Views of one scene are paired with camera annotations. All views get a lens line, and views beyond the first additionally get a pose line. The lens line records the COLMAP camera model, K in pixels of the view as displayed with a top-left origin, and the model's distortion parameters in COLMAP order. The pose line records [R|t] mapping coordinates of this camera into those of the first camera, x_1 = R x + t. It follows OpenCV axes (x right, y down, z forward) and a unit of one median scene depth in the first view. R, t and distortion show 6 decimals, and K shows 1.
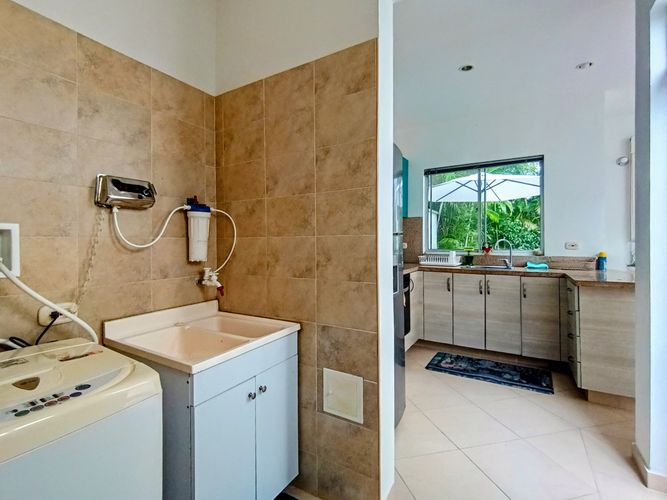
lens RADIAL K [[306.3, 0, 321.1], [0, 306.3, 241.4], [0, 0, 1]] dist [0.014976, -0.000235]
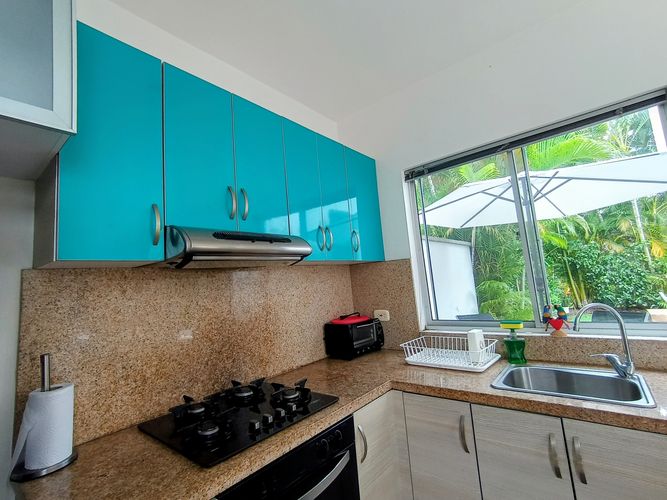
lens RADIAL K [[313.0, 0, 322.4], [0, 313.0, 240.3], [0, 0, 1]] dist [-0.011394, 0.000744]
pose [[0.985974, -0.096960, -0.135842, 0.257354], [0.077503, 0.986850, -0.141844, -0.046131], [0.147809, 0.129327, 0.980524, 0.455189]]
